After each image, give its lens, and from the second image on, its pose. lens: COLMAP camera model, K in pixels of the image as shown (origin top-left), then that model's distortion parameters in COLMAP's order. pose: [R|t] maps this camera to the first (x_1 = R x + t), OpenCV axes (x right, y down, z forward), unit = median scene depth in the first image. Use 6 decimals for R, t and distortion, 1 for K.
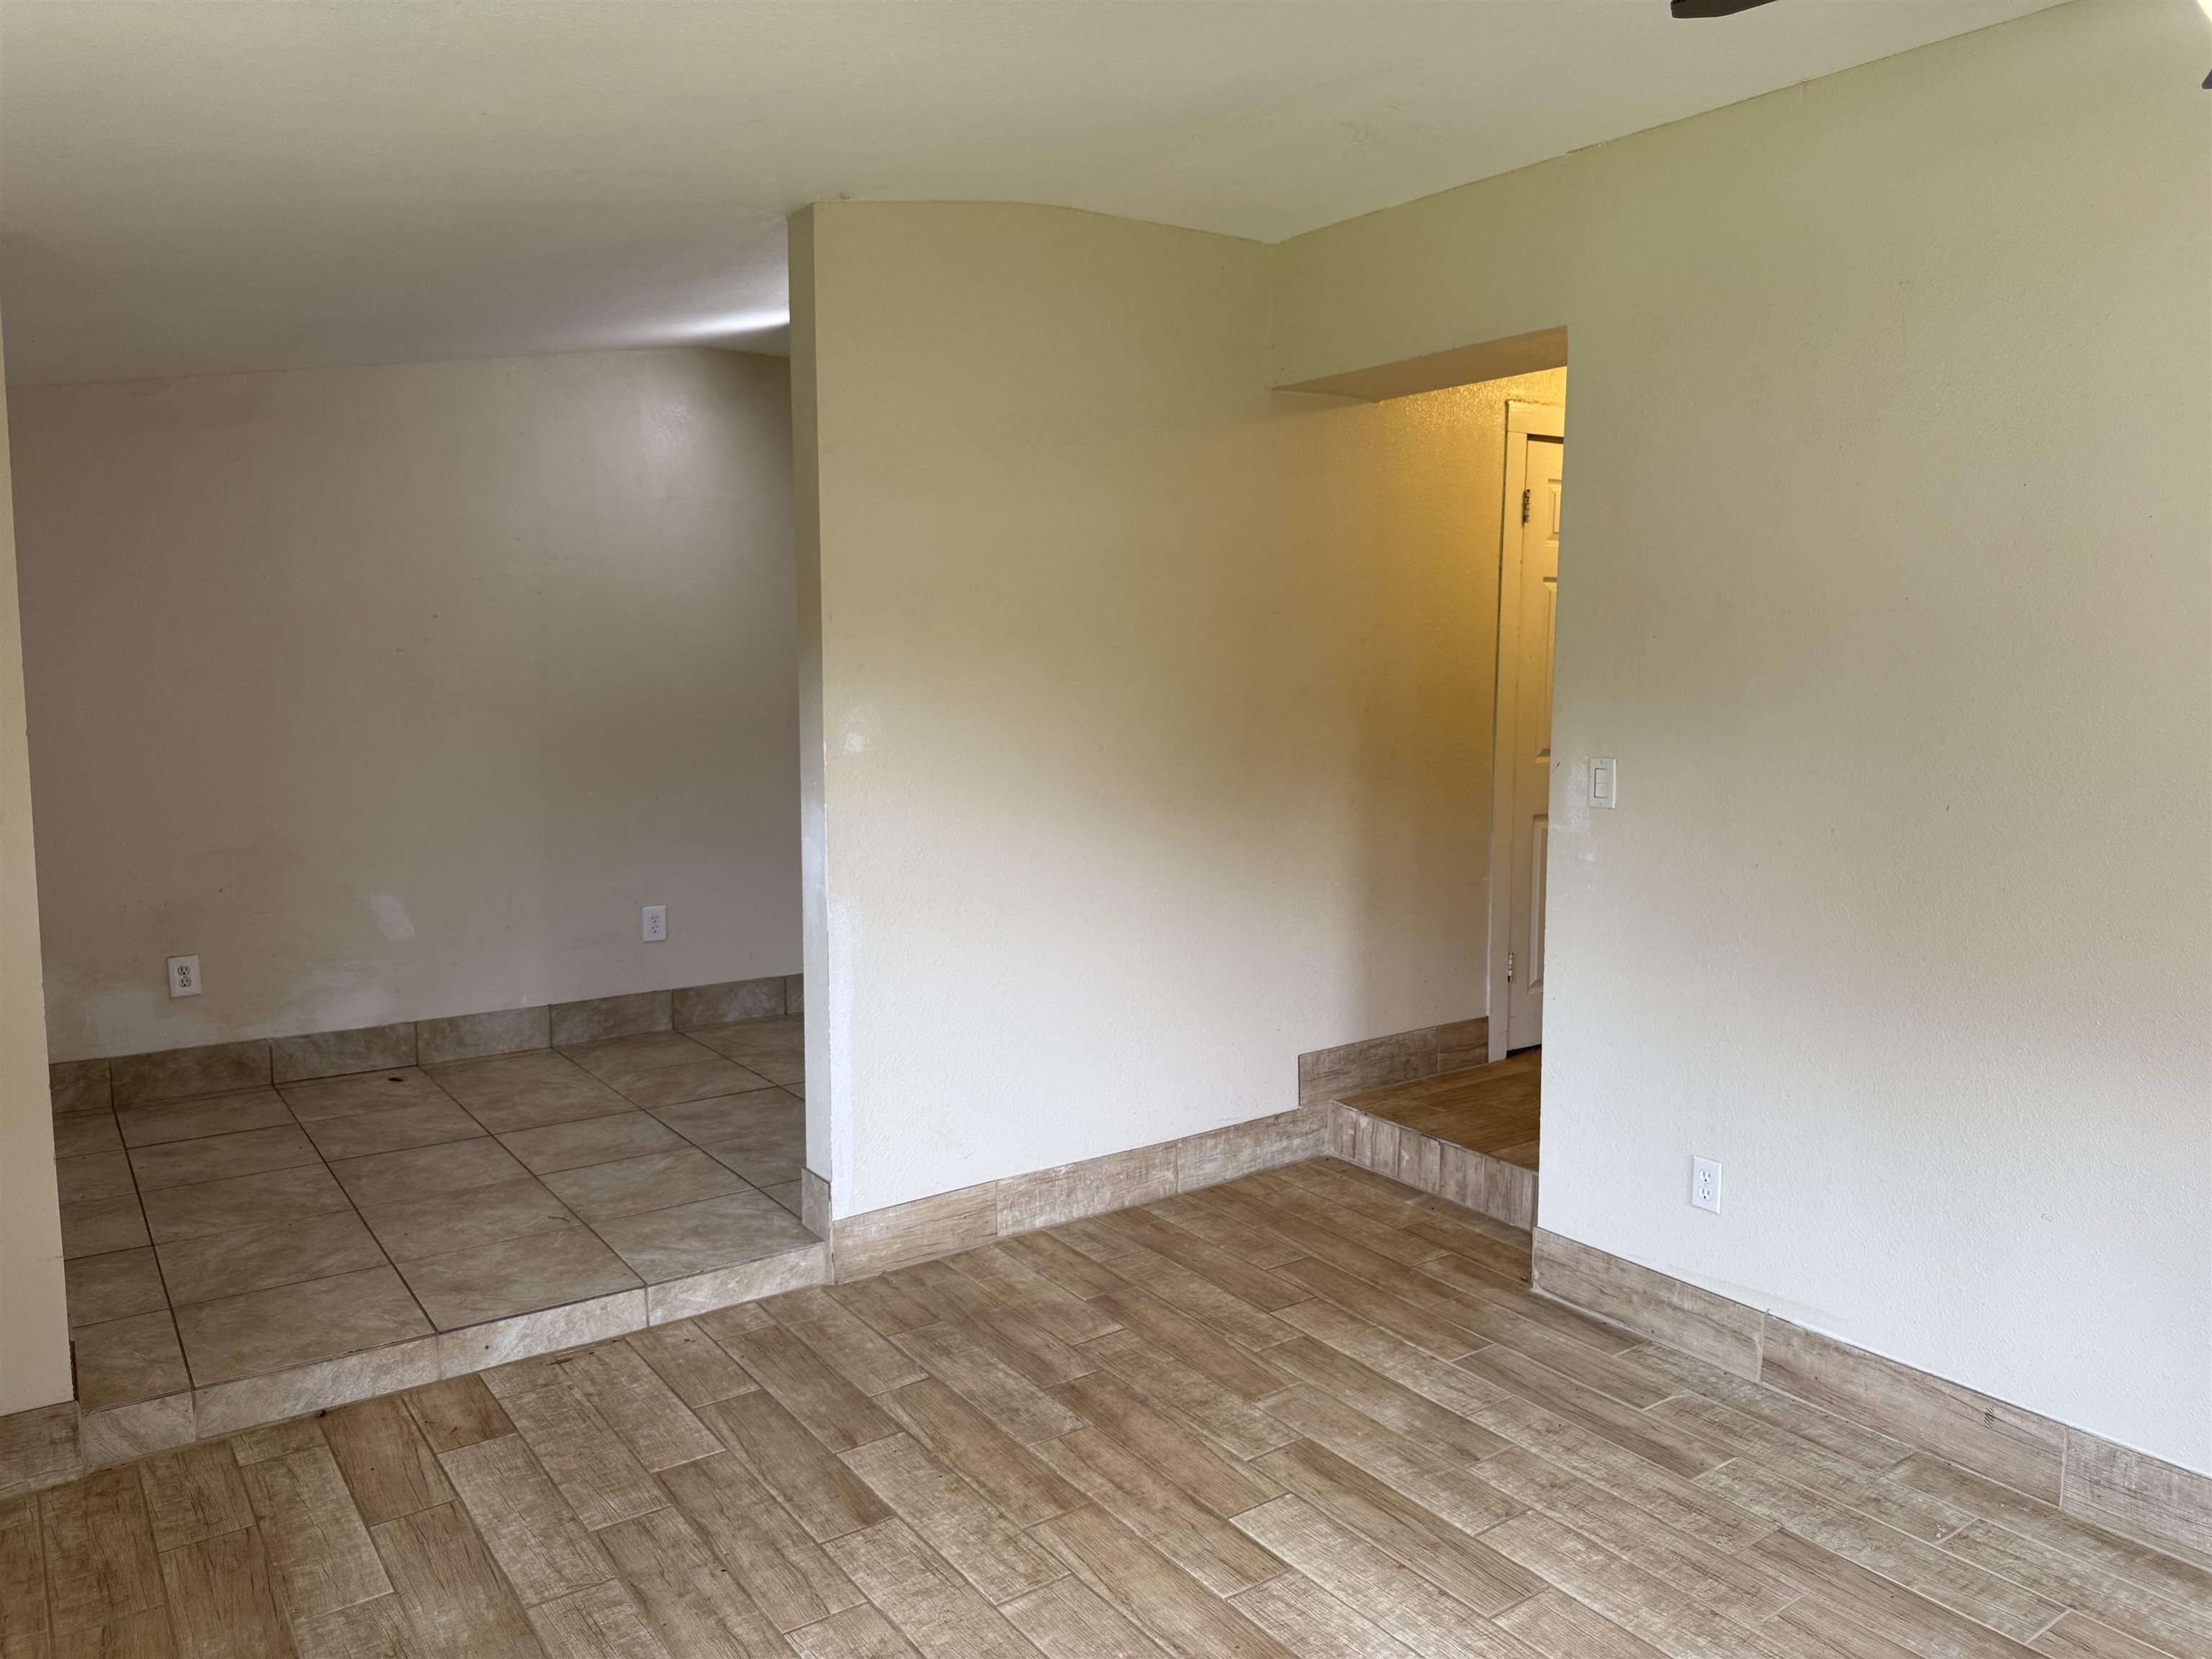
lens RADIAL K [[1561.7, 0, 1108.1], [0, 1561.7, 821.8], [0, 0, 1]] dist [0.075288, -0.088144]
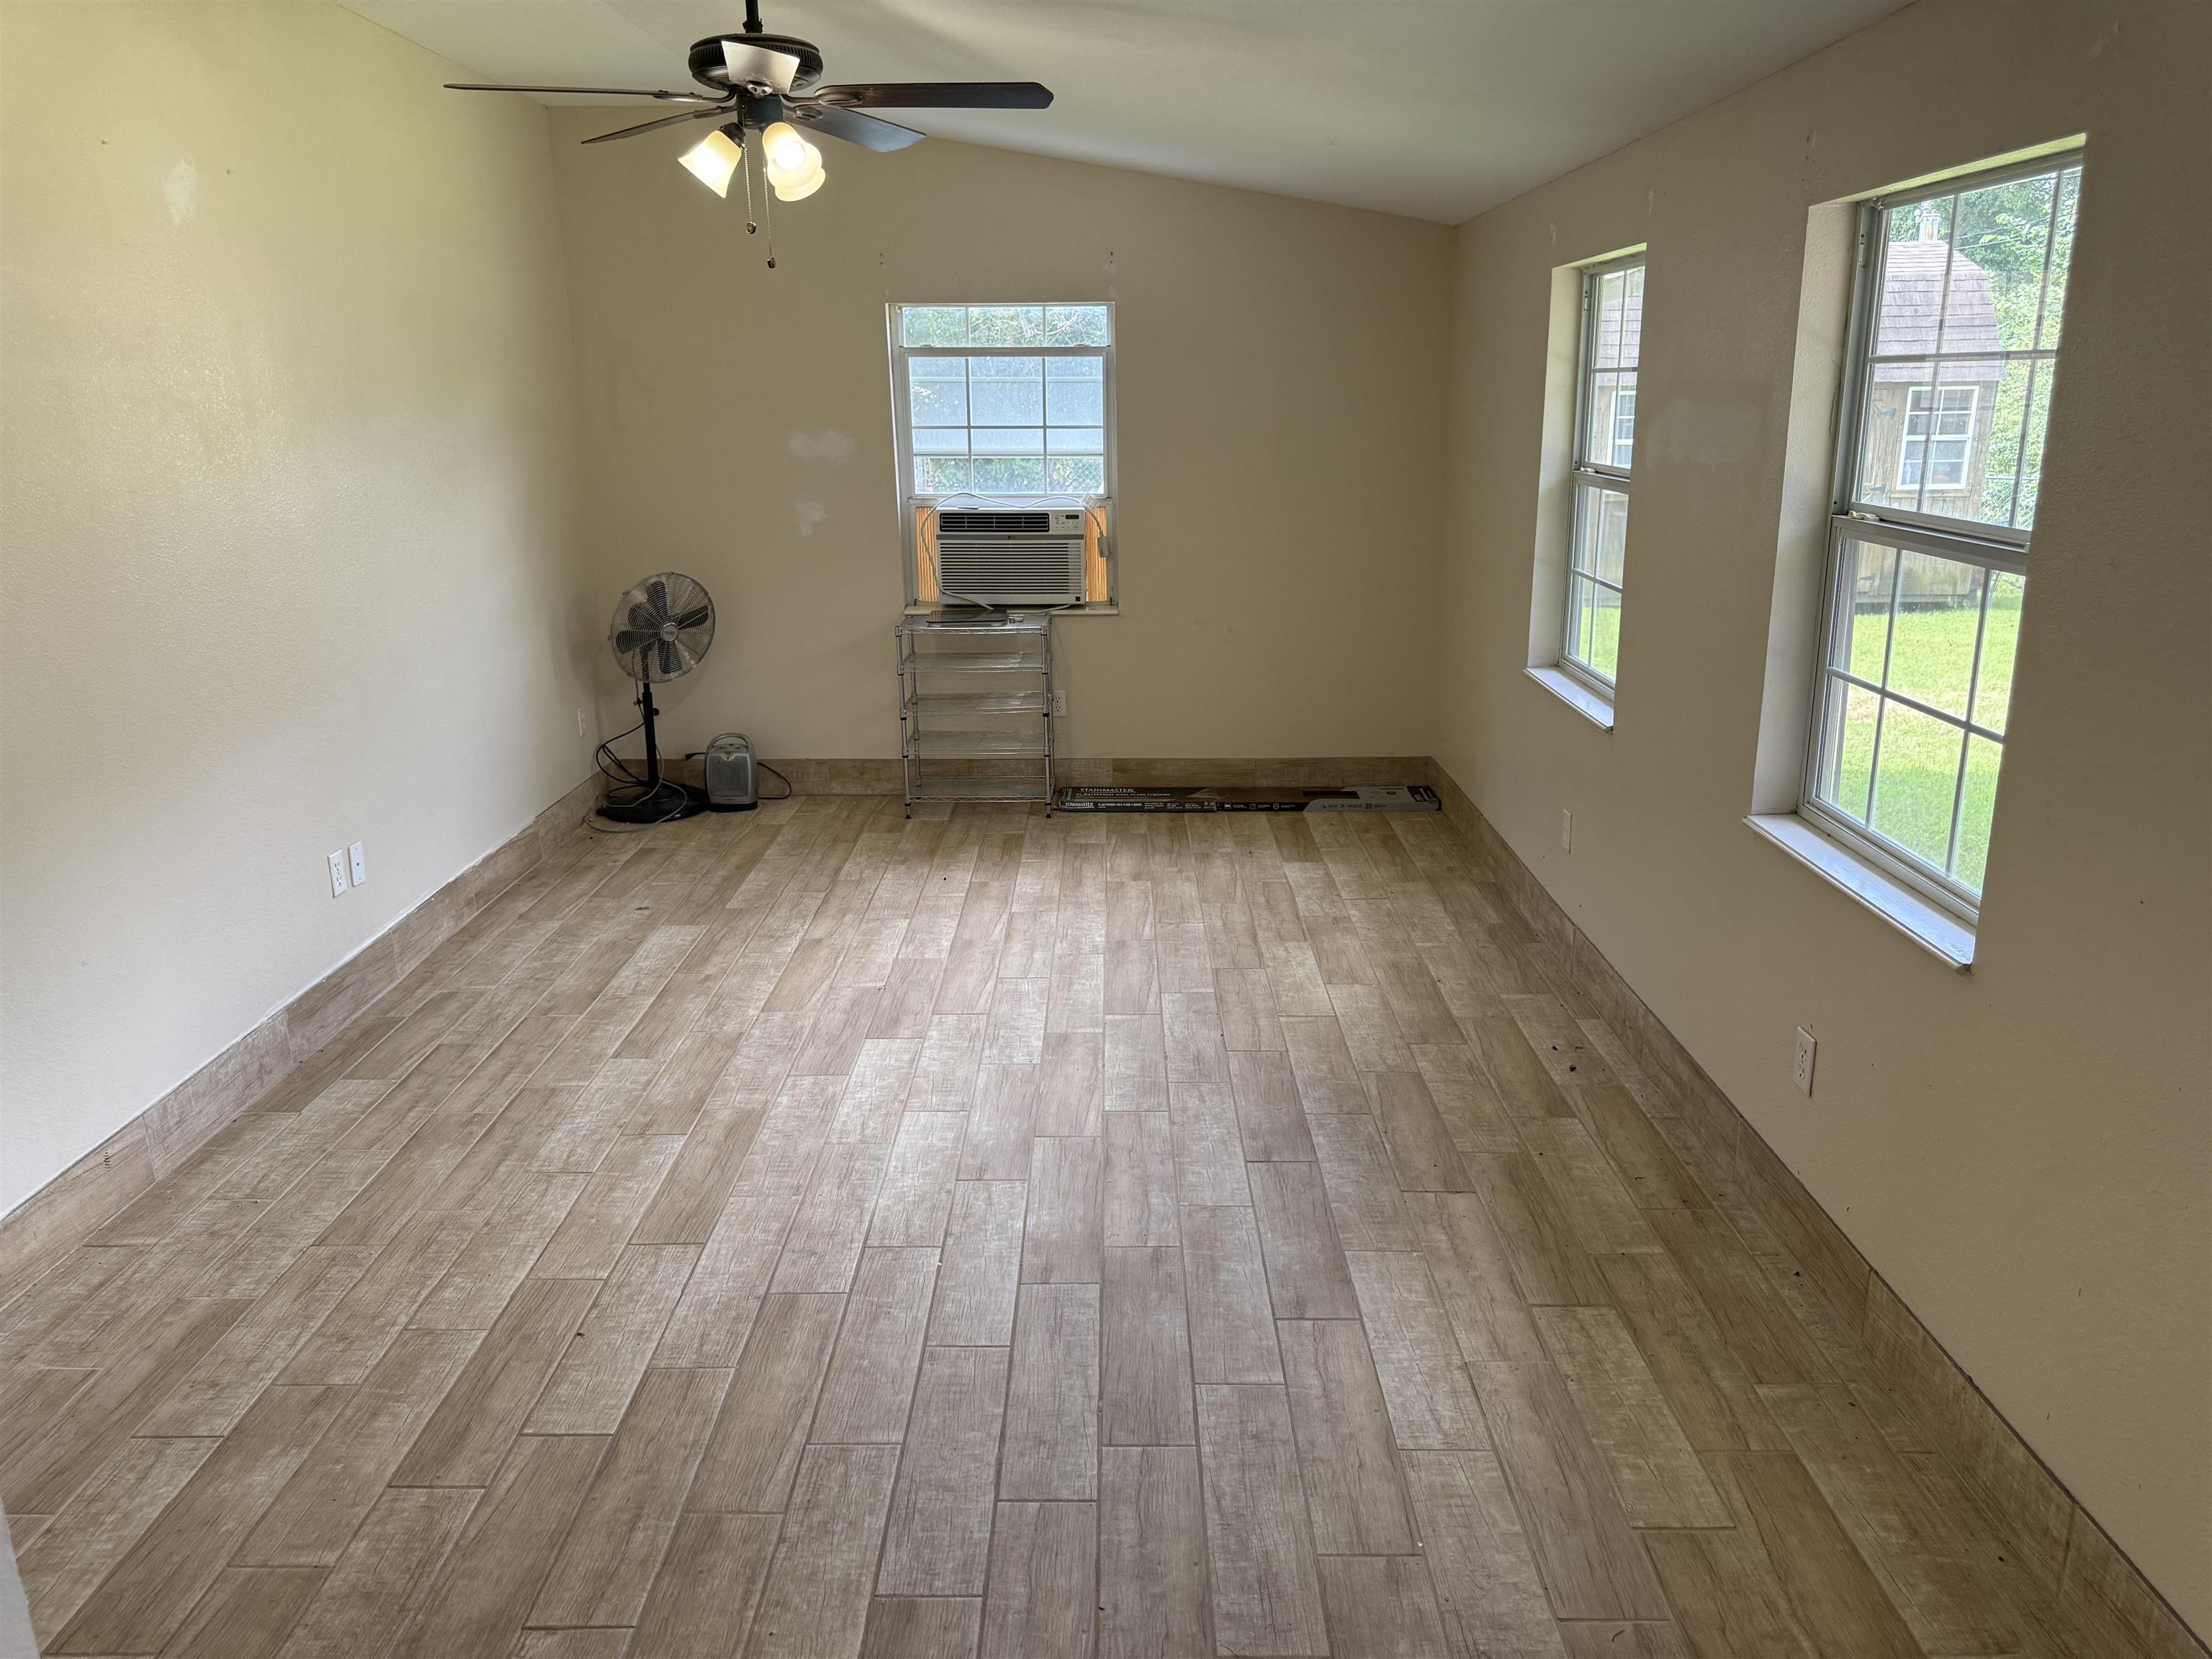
lens RADIAL K [[1561.7, 0, 1110.7], [0, 1561.7, 828.4], [0, 0, 1]] dist [0.075288, -0.088144]
pose [[-0.804599, -0.148569, 0.574932, -0.563952], [0.087423, 0.928010, 0.362154, -0.162594], [-0.587347, 0.341651, -0.733688, 1.258977]]
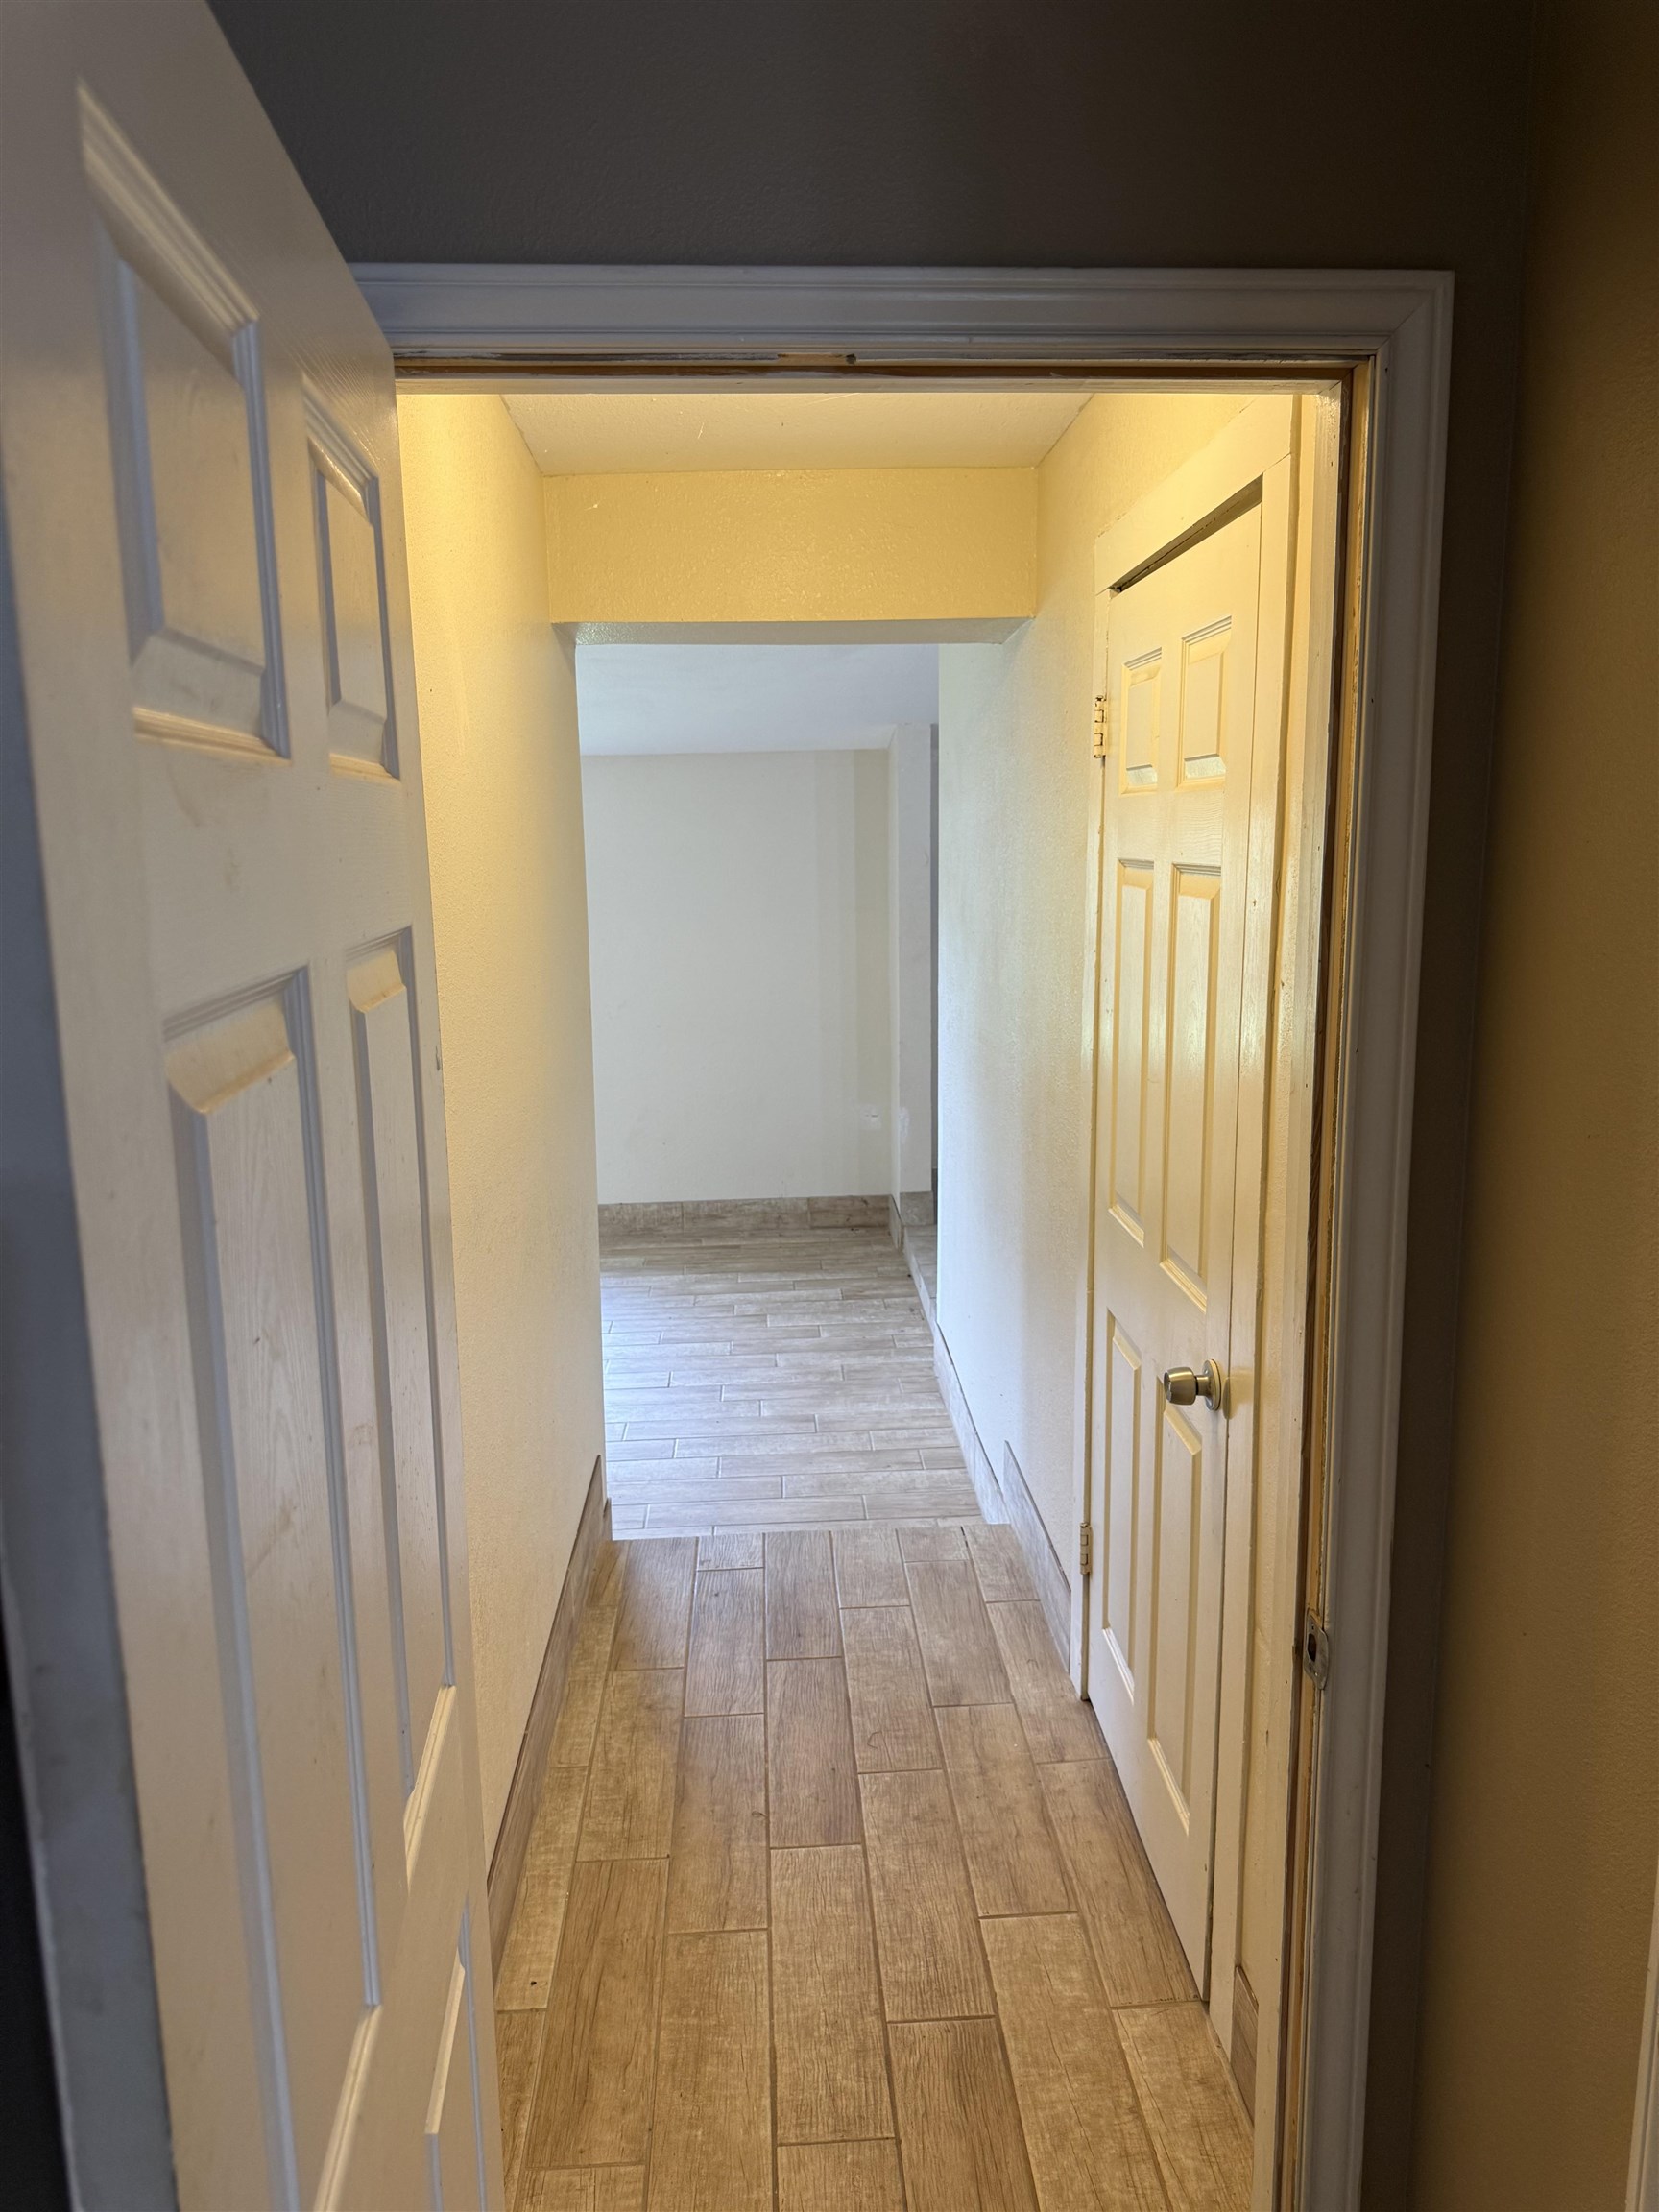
lens RADIAL K [[1561.7, 0, 829.6], [0, 1561.7, 1111.7], [0, 0, 1]] dist [0.075288, -0.088144]
pose [[-0.548908, 0.139559, -0.824150, 1.236457], [-0.090006, 0.970363, 0.224265, -0.287886], [0.831023, 0.197279, -0.520079, 1.973326]]
